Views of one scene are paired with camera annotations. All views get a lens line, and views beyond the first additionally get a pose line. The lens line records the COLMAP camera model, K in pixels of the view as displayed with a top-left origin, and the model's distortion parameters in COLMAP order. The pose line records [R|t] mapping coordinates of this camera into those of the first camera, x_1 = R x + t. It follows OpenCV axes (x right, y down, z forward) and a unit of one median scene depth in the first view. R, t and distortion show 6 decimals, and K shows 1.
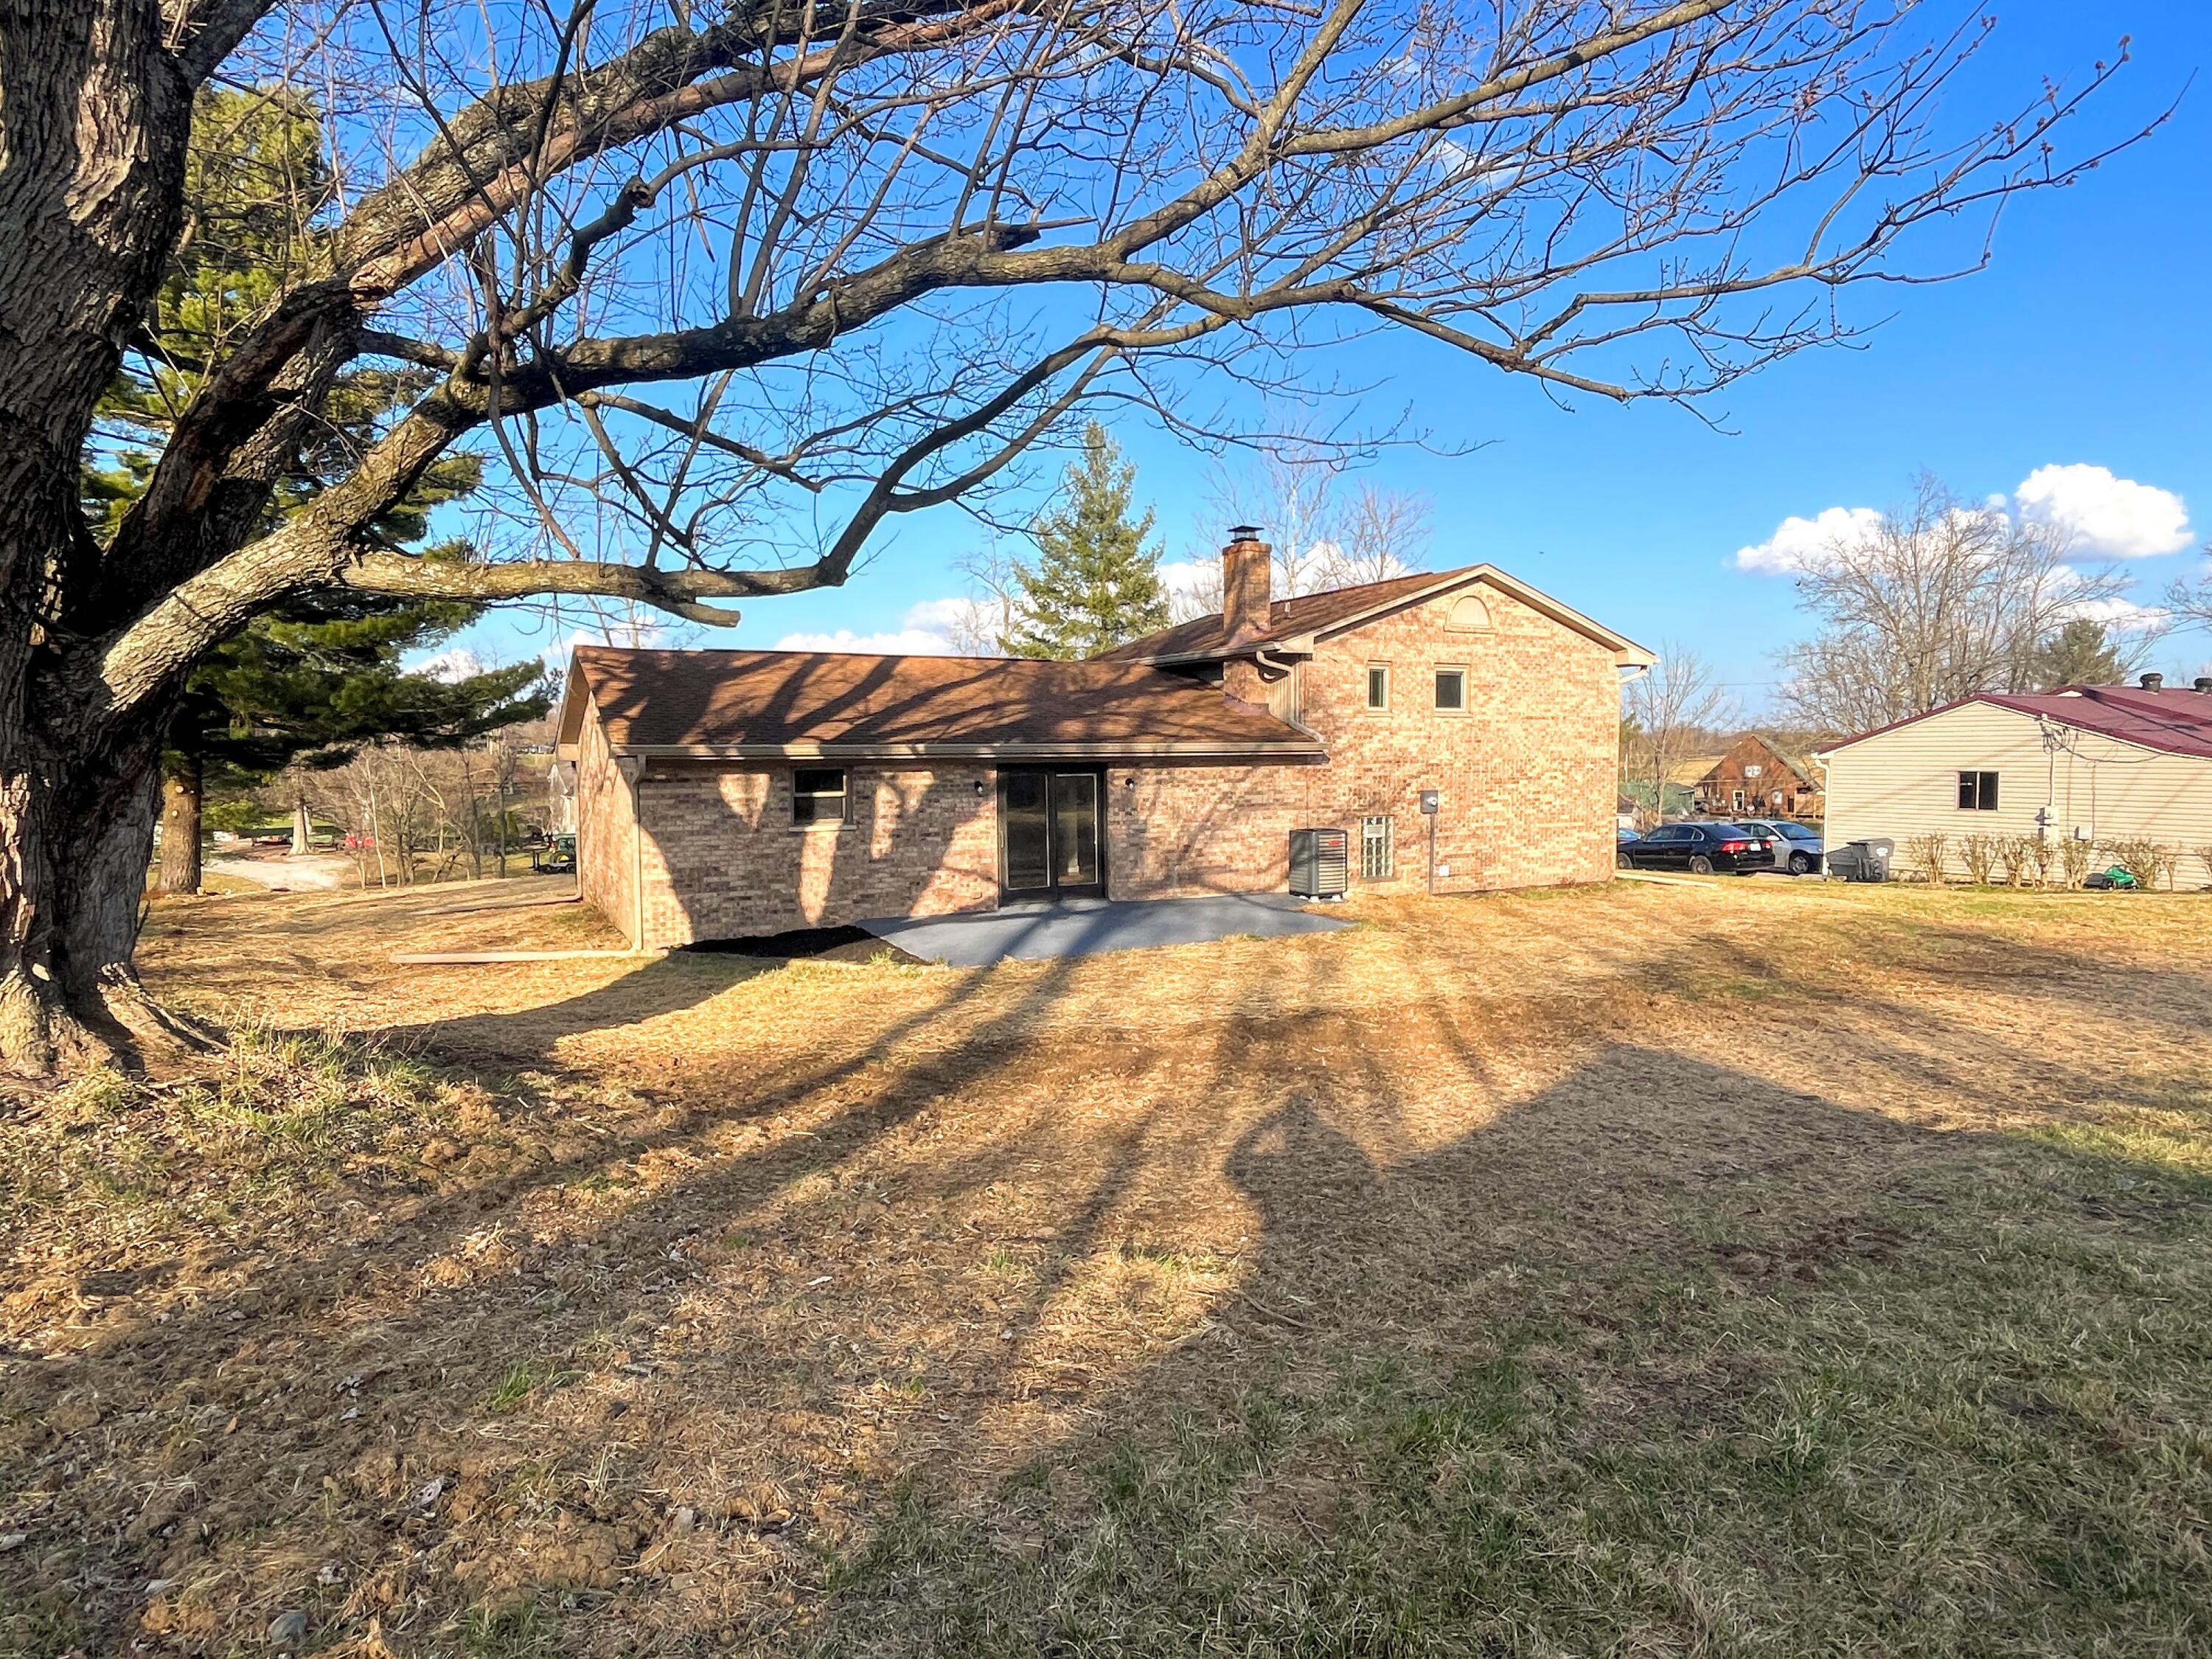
lens RADIAL K [[1239.9, 0, 1098.4], [0, 1239.9, 820.9], [0, 0, 1]] dist [-0.007365, 0.001427]
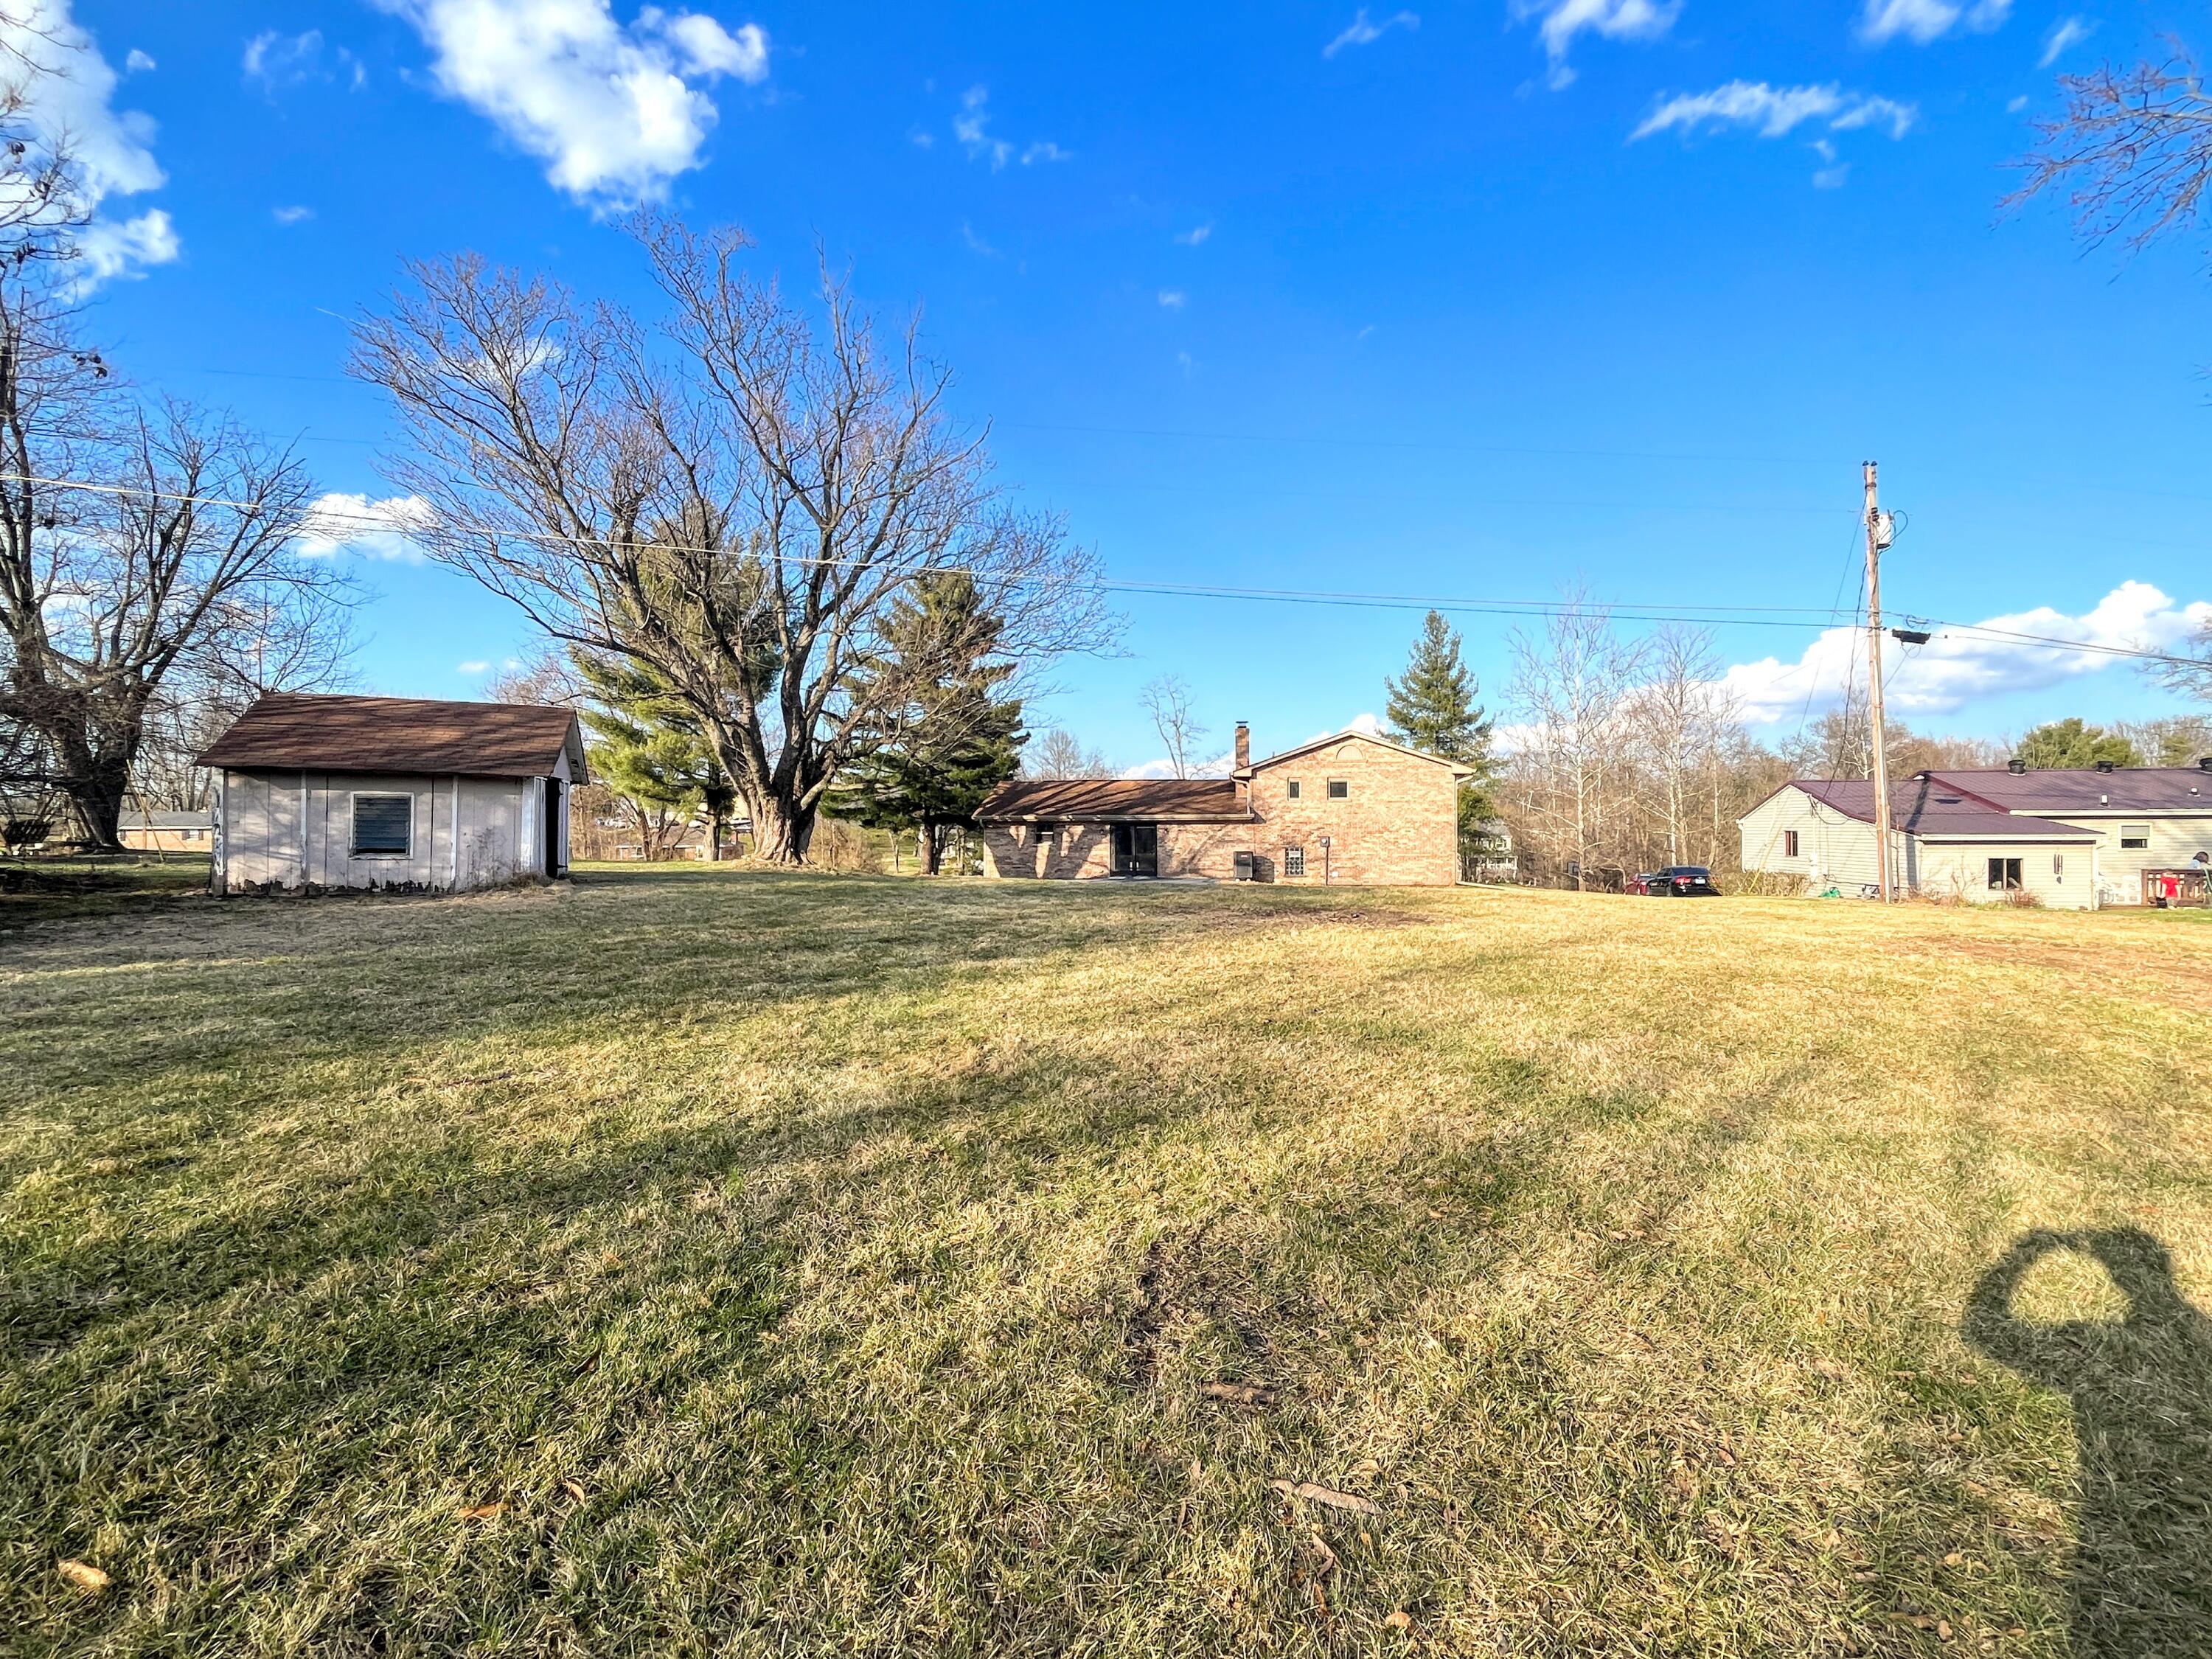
lens RADIAL K [[1005.8, 0, 1106.1], [0, 1005.8, 837.8], [0, 0, 1]] dist [-0.000958, -0.000275]
pose [[0.826023, 0.007841, -0.563582, 1.011914], [-0.032131, 0.998932, -0.033195, 0.051797], [0.562720, 0.045528, 0.825393, -0.709353]]
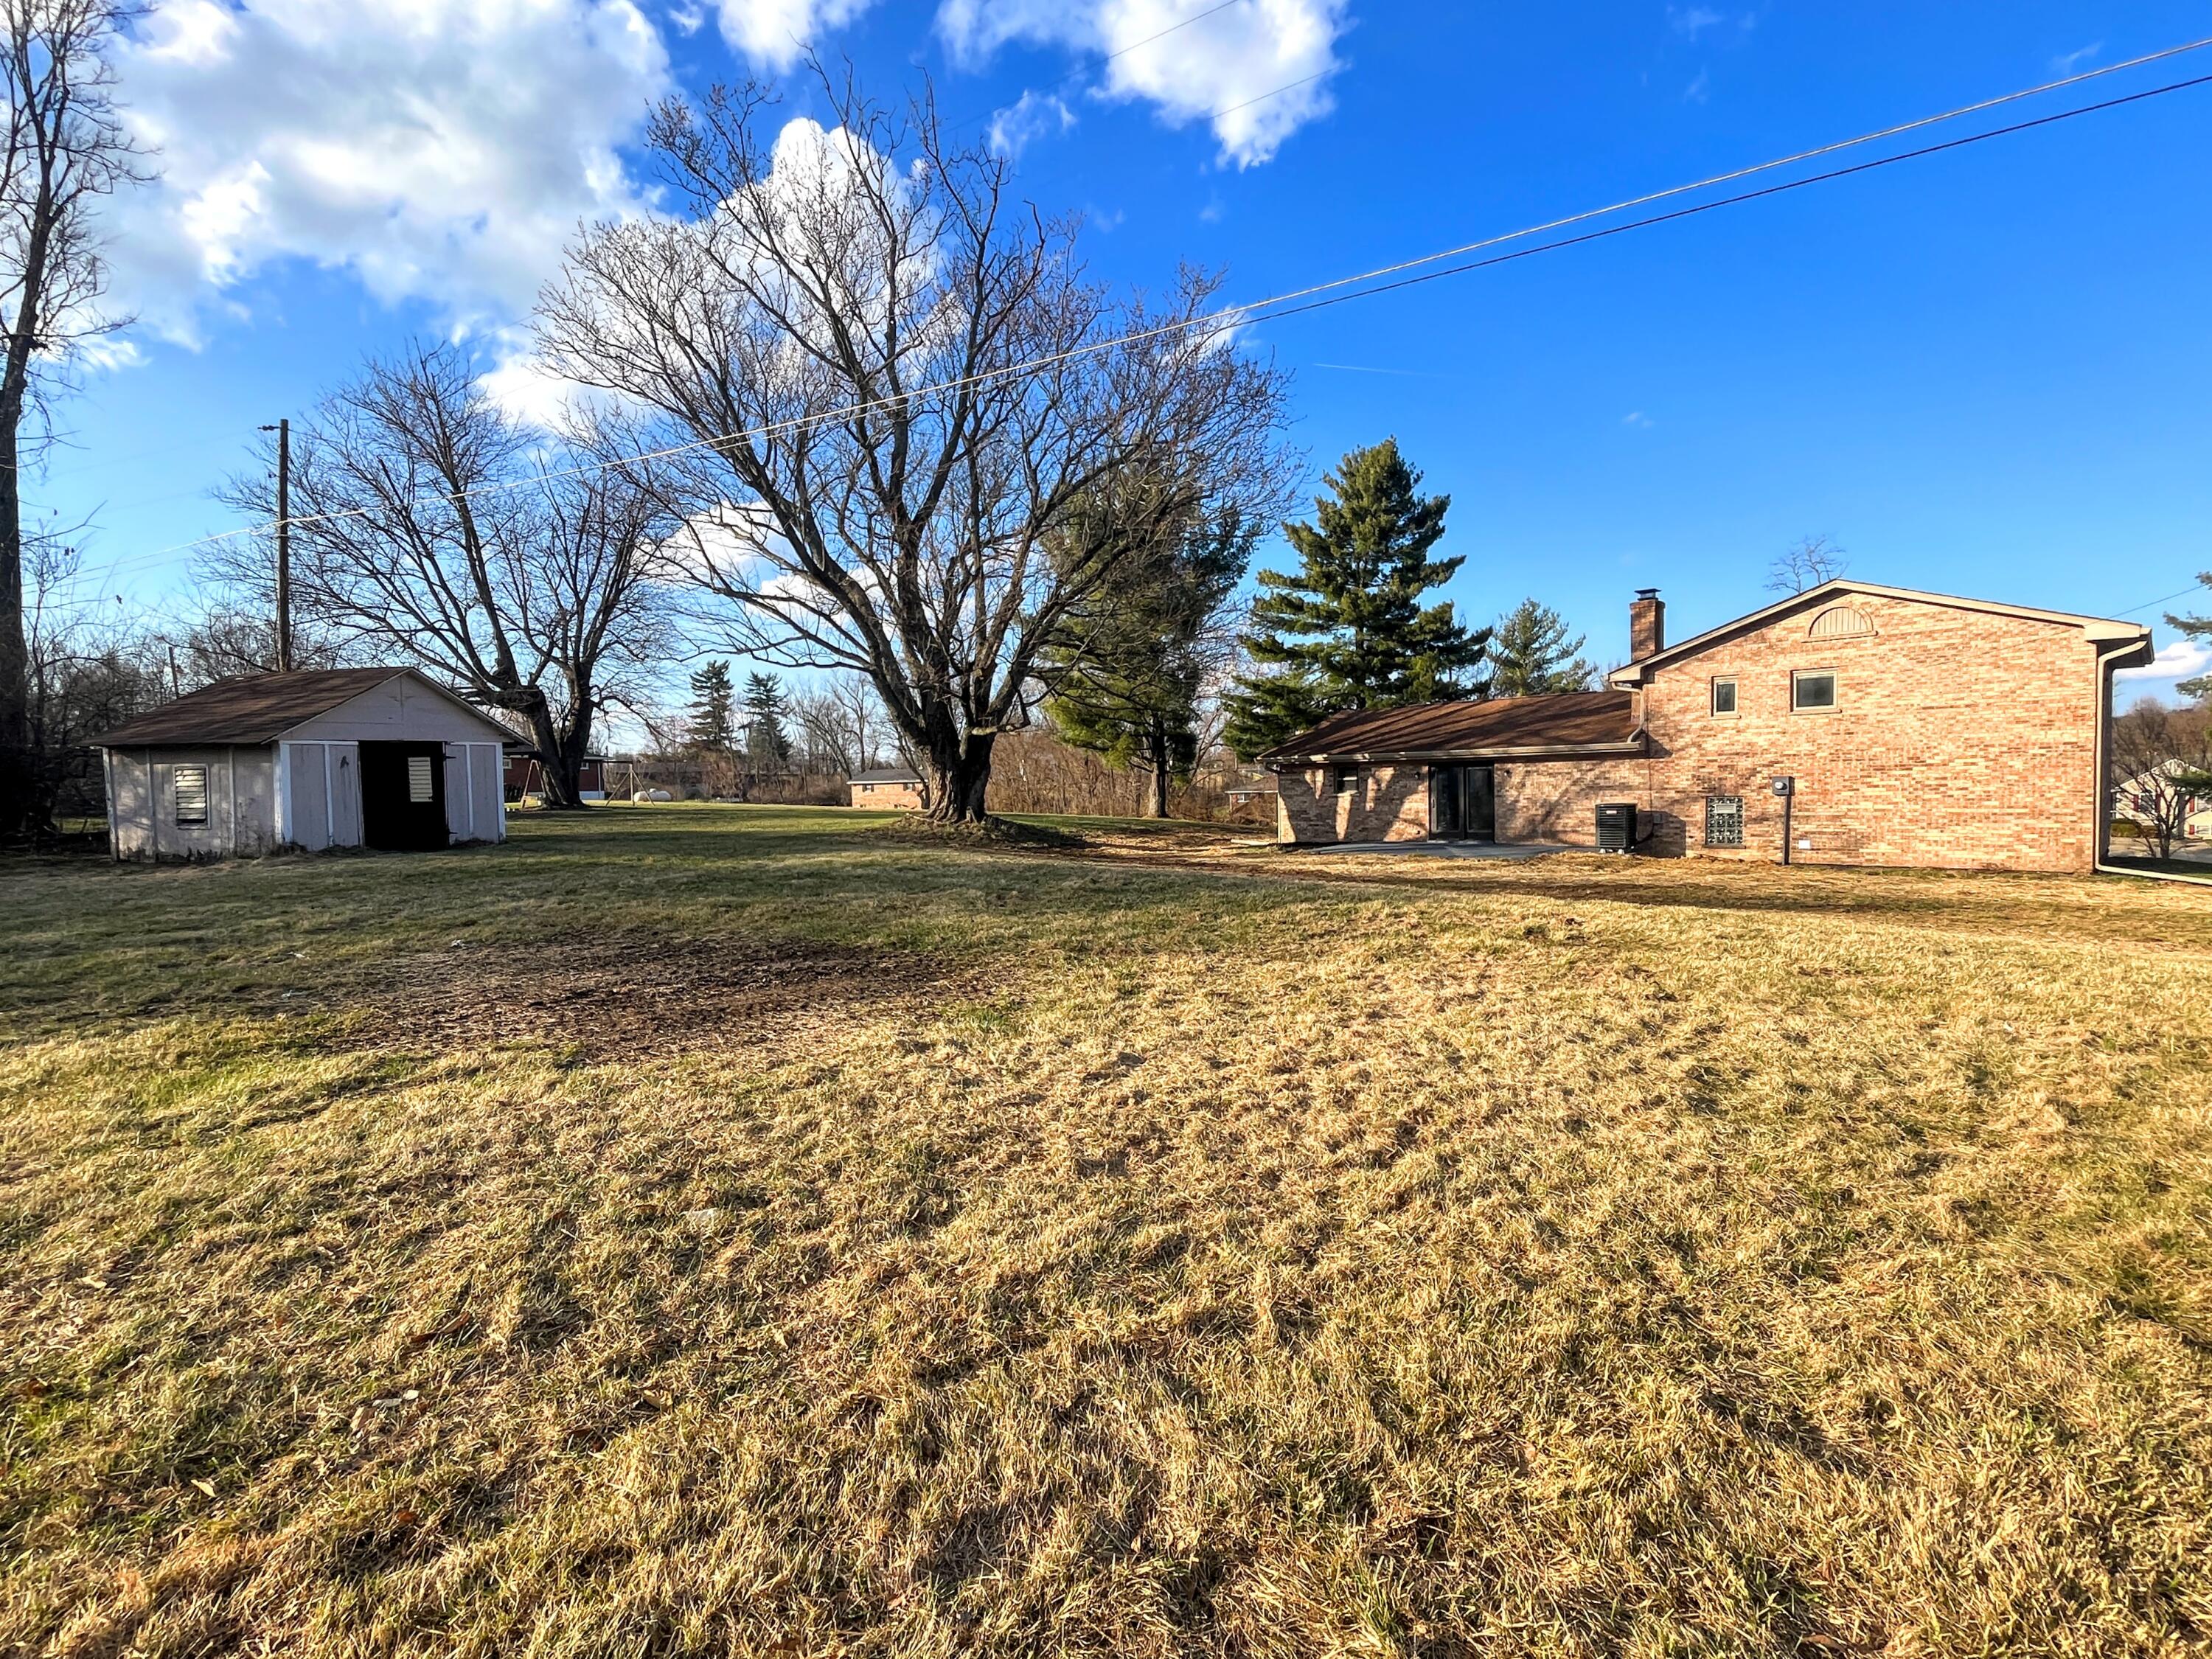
lens RADIAL K [[1053.5, 0, 1104.5], [0, 1053.5, 837.7], [0, 0, 1]] dist [0.011603, 0.000081]
pose [[0.292626, 0.051656, -0.954831, 1.149220], [-0.028702, 0.998564, 0.045225, 0.007465], [0.955796, 0.014171, 0.293688, 0.064488]]
